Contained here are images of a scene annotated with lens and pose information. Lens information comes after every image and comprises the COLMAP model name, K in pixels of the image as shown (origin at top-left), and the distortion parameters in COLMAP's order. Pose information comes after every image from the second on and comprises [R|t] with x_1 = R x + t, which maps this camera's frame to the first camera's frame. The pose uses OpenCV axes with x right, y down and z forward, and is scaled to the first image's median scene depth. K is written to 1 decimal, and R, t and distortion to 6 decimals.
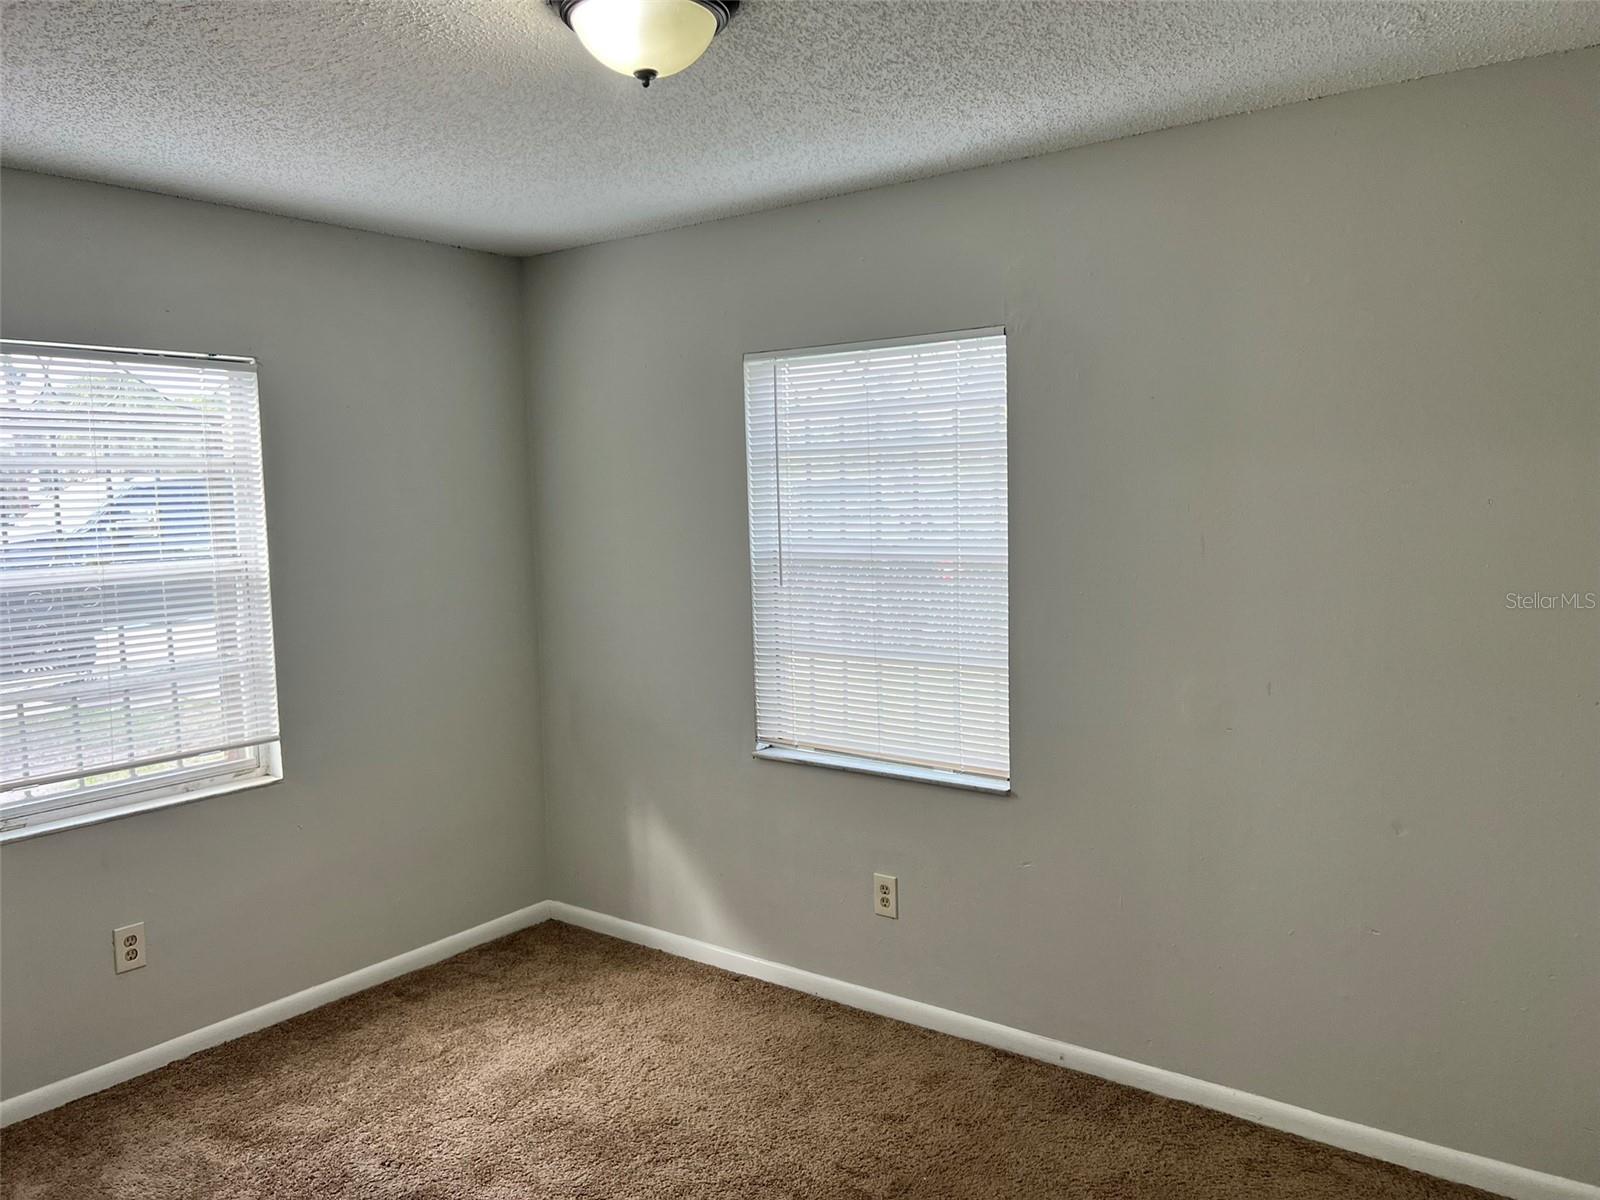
lens RADIAL K [[1217.7, 0, 803.9], [0, 1217.7, 593.4], [0, 0, 1]] dist [0.042307, -0.003449]
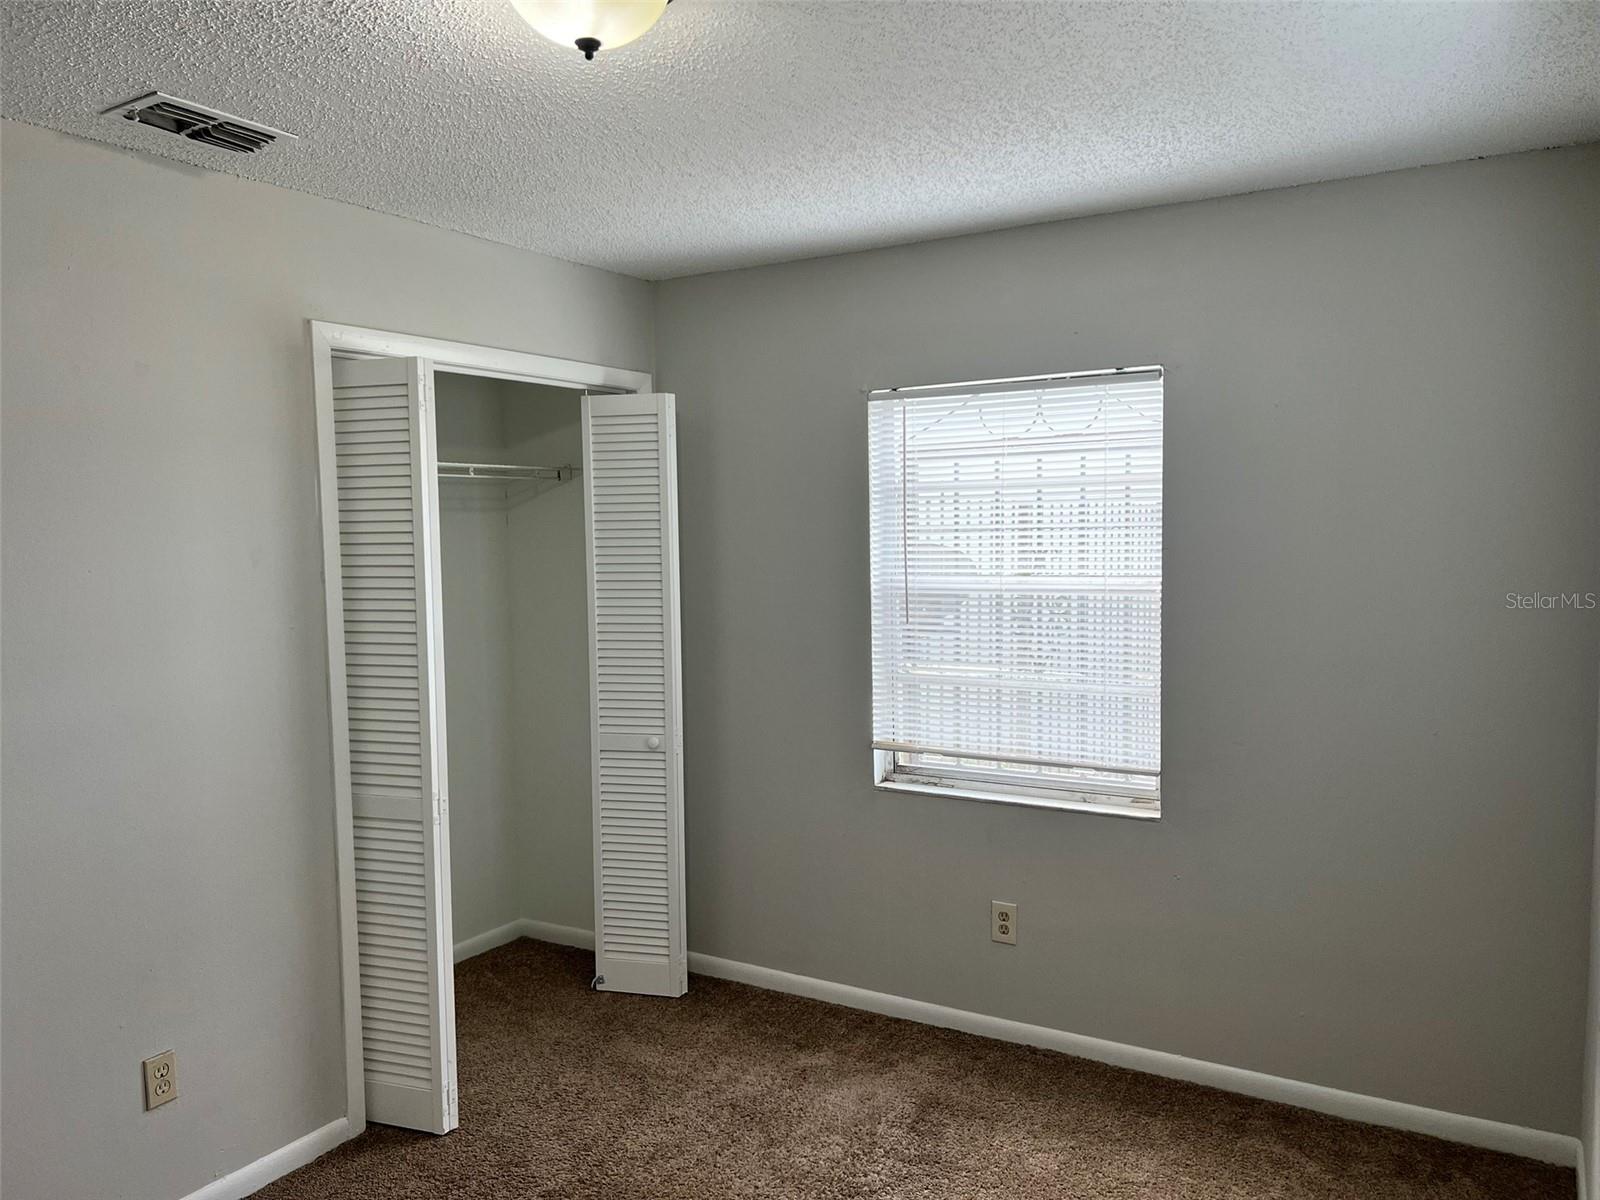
lens RADIAL K [[1223.8, 0, 800.0], [0, 1223.8, 600.0], [0, 0, 1]] dist [-0.005733, -0.007415]
pose [[0.093506, 0.076563, -0.992670, 0.475277], [-0.077855, 0.994548, 0.069374, -0.058114], [0.992570, 0.070798, 0.098957, 0.660583]]
